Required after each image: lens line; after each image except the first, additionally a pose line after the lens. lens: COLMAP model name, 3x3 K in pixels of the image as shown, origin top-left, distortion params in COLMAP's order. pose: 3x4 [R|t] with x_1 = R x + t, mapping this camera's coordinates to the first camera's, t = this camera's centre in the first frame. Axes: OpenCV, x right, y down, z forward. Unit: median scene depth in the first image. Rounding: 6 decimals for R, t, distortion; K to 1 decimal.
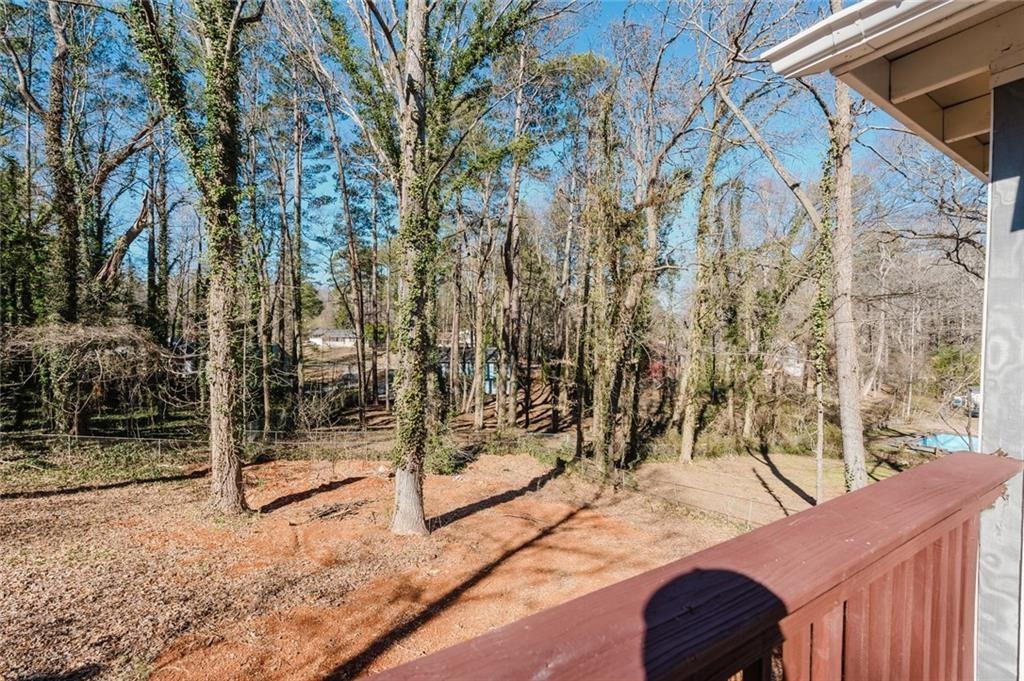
lens RADIAL K [[446.6, 0, 515.8], [0, 446.6, 341.2], [0, 0, 1]] dist [-0.005082, 0.000388]
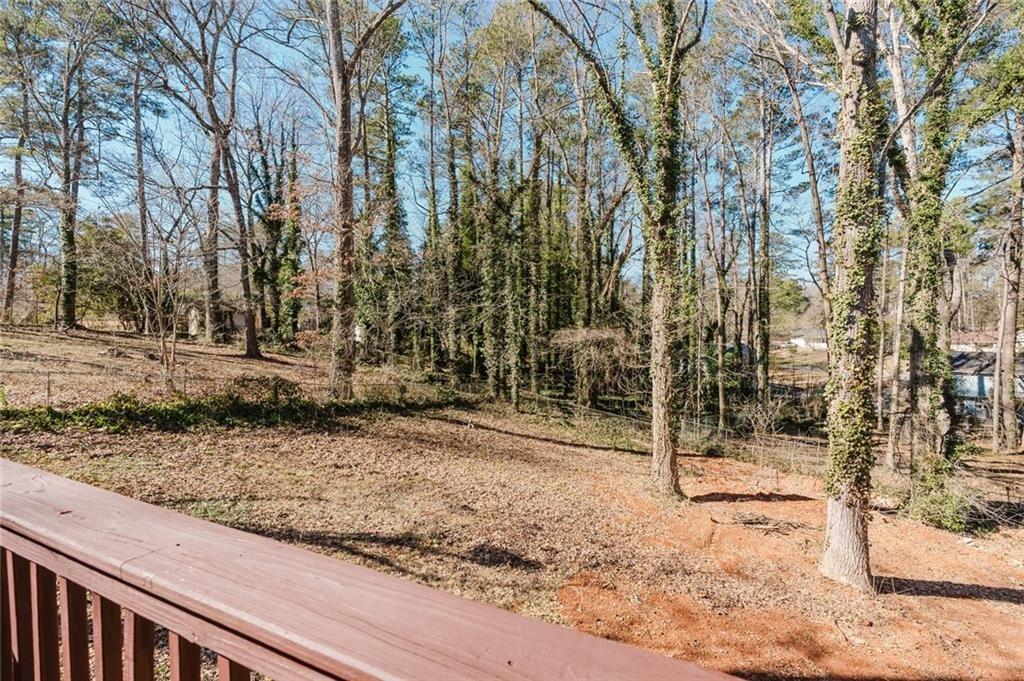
lens RADIAL K [[446.6, 0, 515.8], [0, 446.6, 341.2], [0, 0, 1]] dist [-0.005082, 0.000388]
pose [[0.545275, 0.007801, -0.838221, 0.095197], [-0.009153, 0.999952, 0.003351, 0.000699], [0.838207, 0.005845, 0.545321, 0.056257]]
